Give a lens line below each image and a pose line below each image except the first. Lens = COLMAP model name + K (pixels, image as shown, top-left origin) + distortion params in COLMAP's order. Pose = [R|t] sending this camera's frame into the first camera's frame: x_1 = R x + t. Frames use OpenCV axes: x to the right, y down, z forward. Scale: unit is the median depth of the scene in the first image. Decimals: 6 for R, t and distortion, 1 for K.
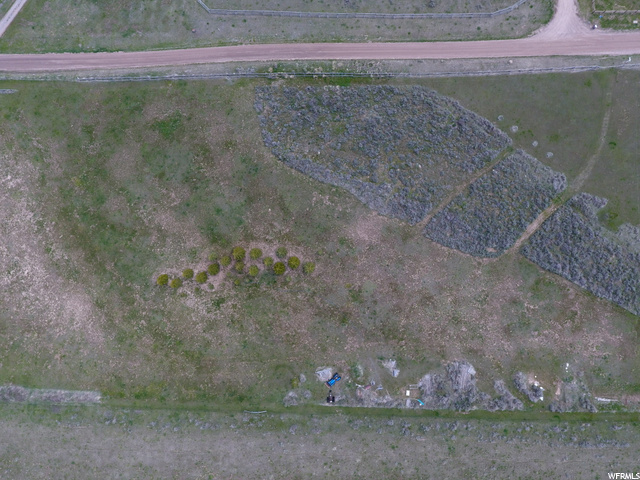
lens RADIAL K [[369.2, 0, 320.0], [0, 369.2, 240.0], [0, 0, 1]] dist [-0.000232, -0.000940]
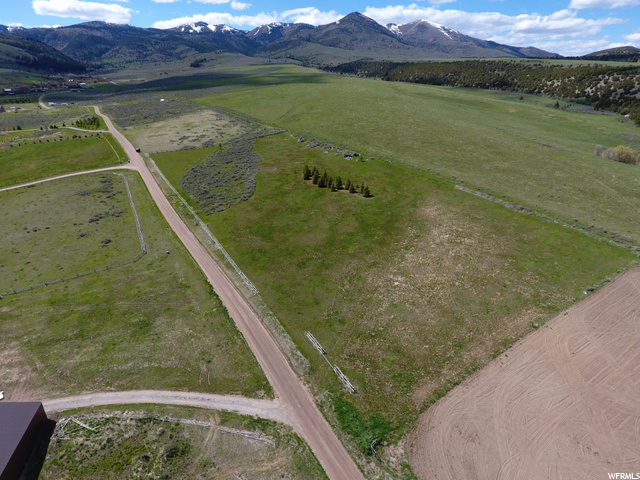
lens RADIAL K [[369.2, 0, 320.0], [0, 369.2, 240.0], [0, 0, 1]] dist [-0.000232, -0.000940]
pose [[-0.536690, -0.322266, 0.779813, -1.502467], [0.843766, -0.210284, 0.493802, -0.781861], [0.004847, 0.922998, 0.384774, 0.631470]]
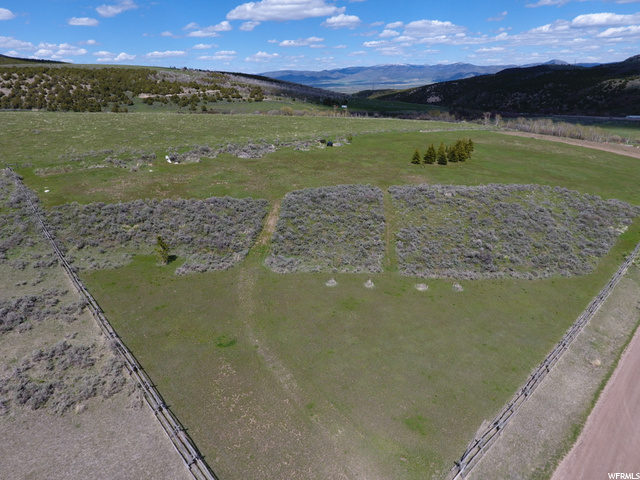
lens RADIAL K [[369.2, 0, 320.0], [0, 369.2, 240.0], [0, 0, 1]] dist [-0.000232, -0.000940]
pose [[-0.727809, 0.288704, -0.622048, 0.912602], [-0.685147, -0.267154, 0.677645, -0.524850], [0.029456, 0.919390, 0.392242, 0.776732]]
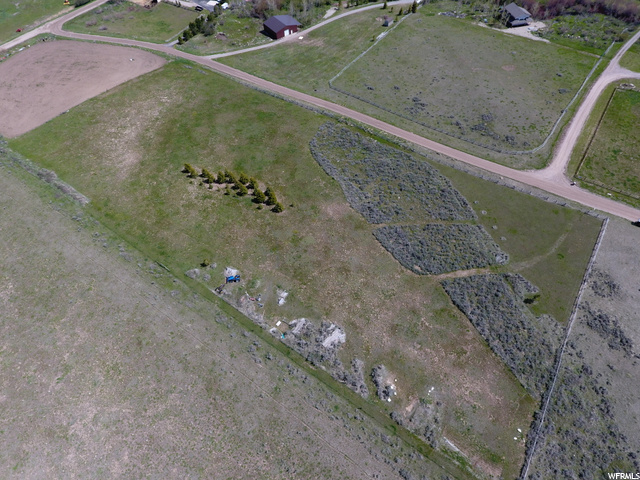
lens RADIAL K [[369.2, 0, 320.0], [0, 369.2, 240.0], [0, 0, 1]] dist [-0.000232, -0.000940]
pose [[0.820215, 0.473136, -0.321543, 0.530022], [-0.571529, 0.701870, -0.425127, 0.596408], [0.024539, 0.532466, 0.846095, 0.010909]]
